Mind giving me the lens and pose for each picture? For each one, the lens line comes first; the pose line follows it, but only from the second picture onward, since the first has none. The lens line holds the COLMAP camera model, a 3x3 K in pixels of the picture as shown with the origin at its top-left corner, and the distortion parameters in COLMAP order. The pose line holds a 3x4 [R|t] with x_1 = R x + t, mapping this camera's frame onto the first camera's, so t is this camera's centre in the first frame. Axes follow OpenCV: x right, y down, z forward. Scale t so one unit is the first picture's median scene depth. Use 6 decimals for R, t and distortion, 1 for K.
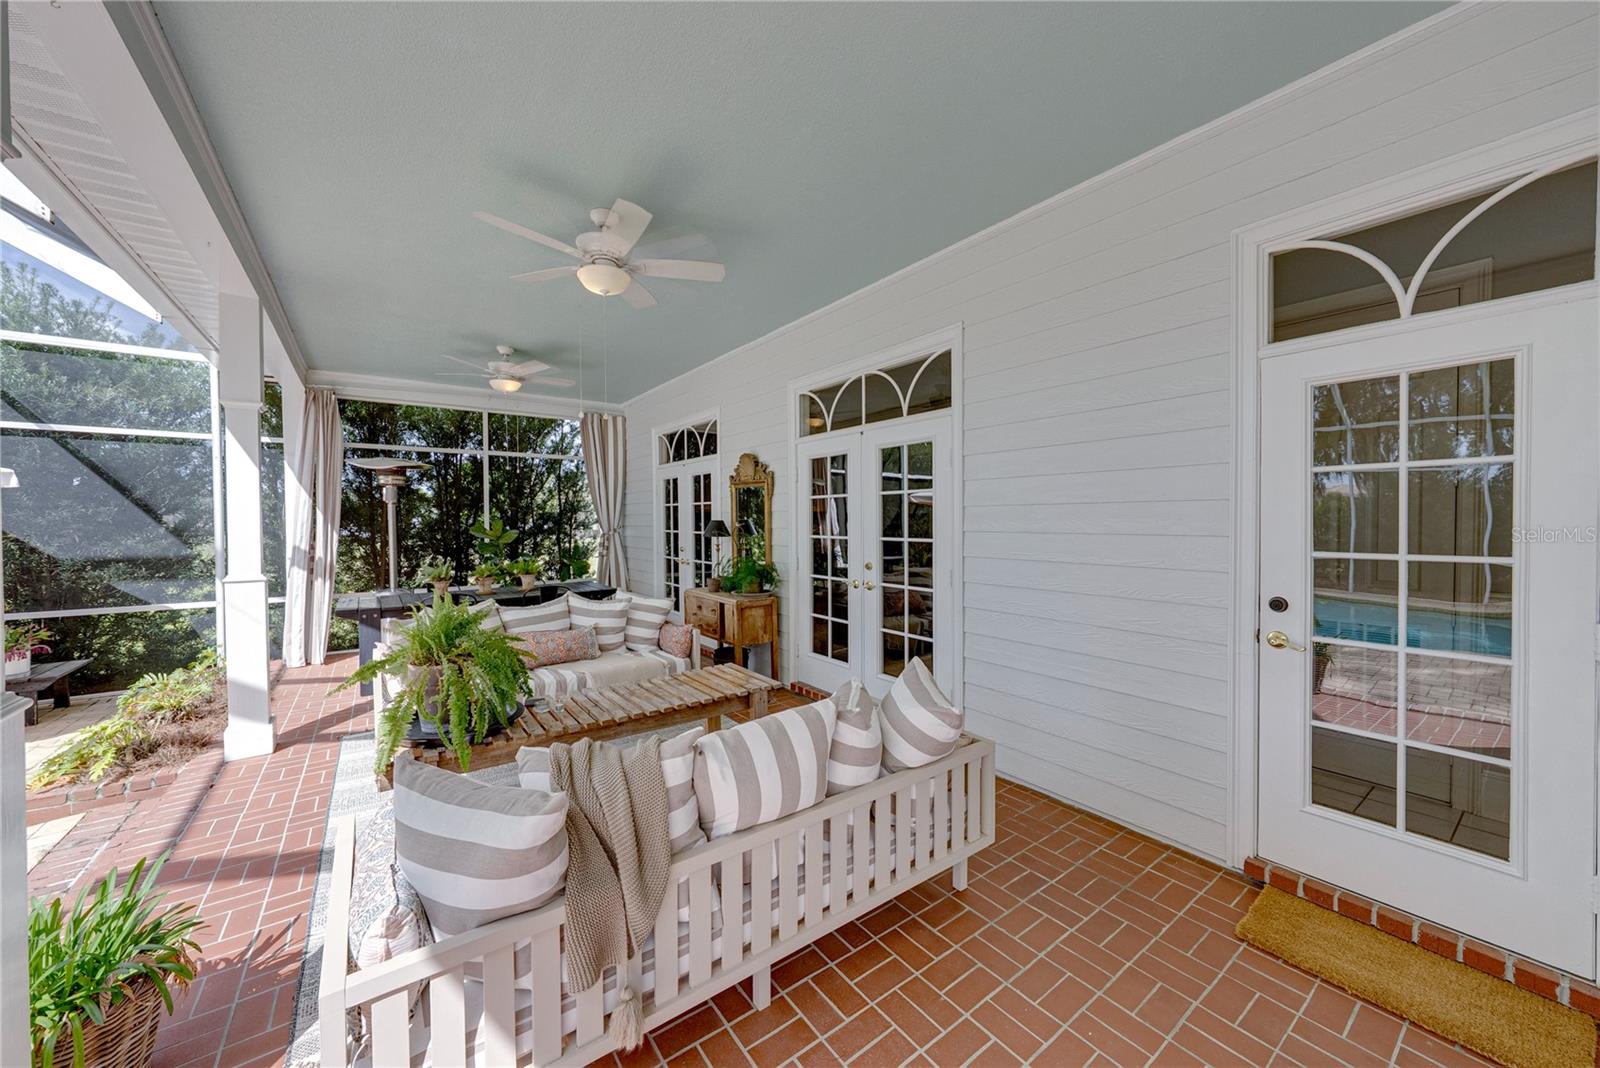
lens RADIAL K [[575.5, 0, 799.7], [0, 575.5, 528.8], [0, 0, 1]] dist [-0.004624, -0.000073]
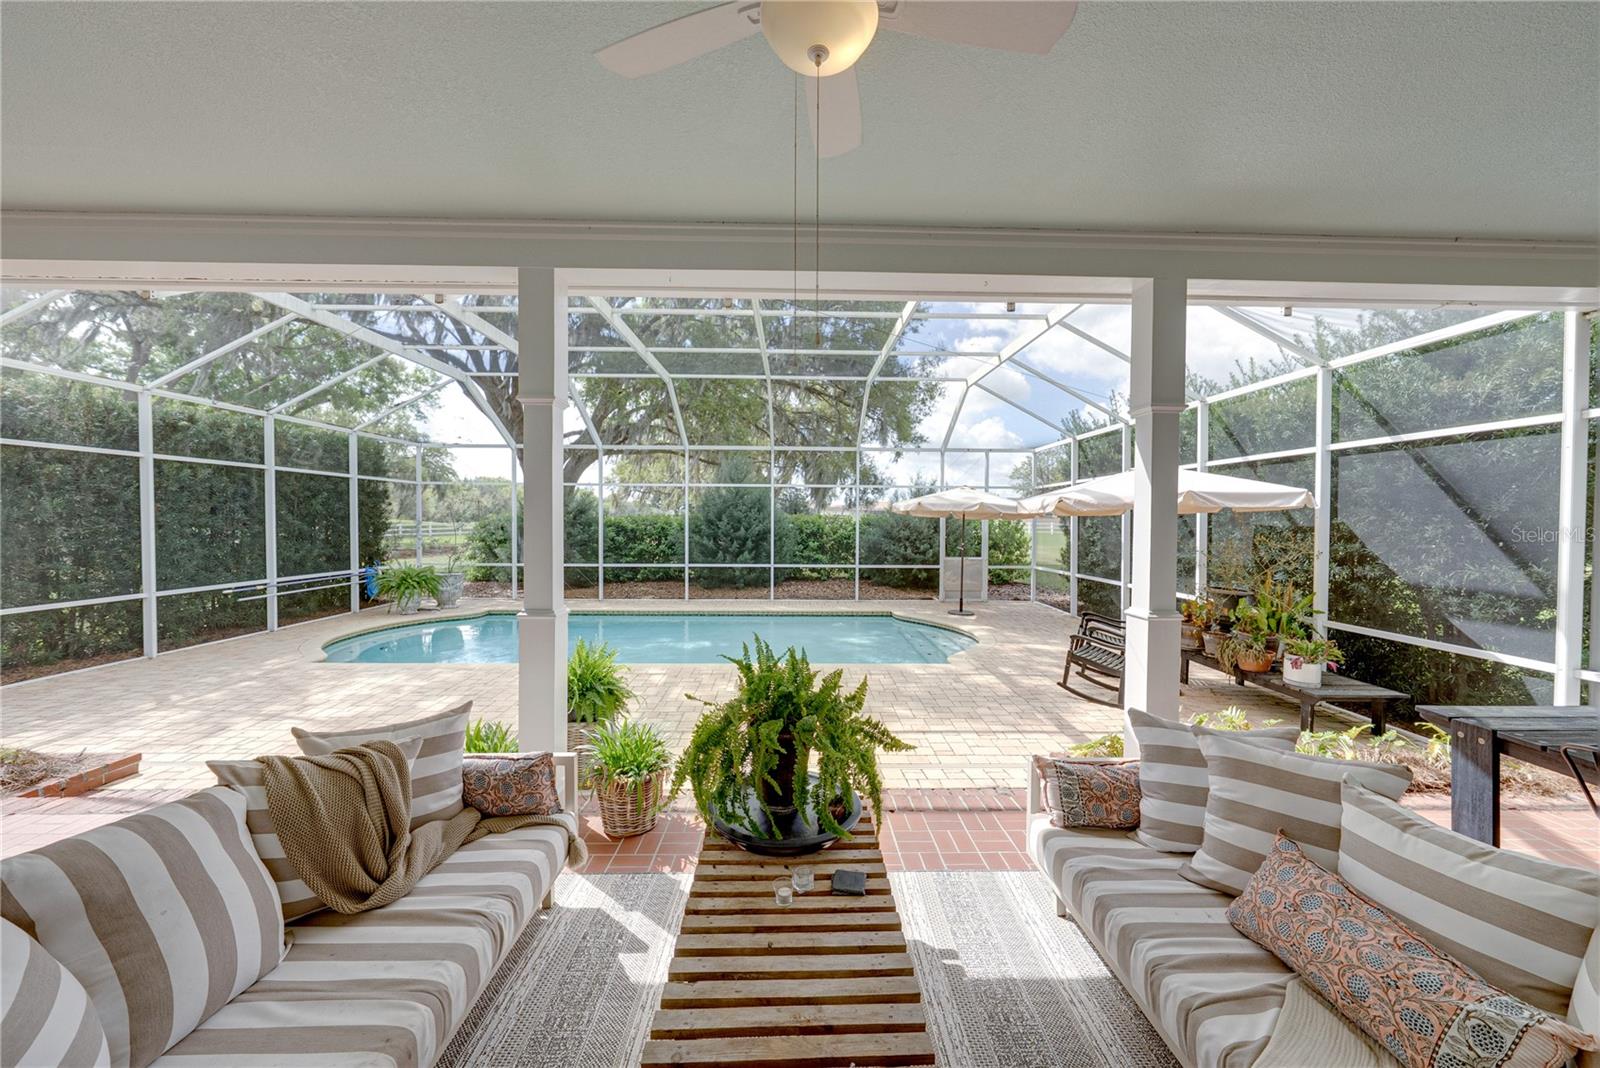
lens RADIAL K [[575.5, 0, 800.9], [0, 575.5, 530.0], [0, 0, 1]] dist [-0.004624, -0.000073]
pose [[-0.577555, 0.015990, -0.816195, 0.016968], [-0.017924, 0.999319, 0.032260, -0.038007], [0.816155, 0.033261, -0.576875, 0.713545]]
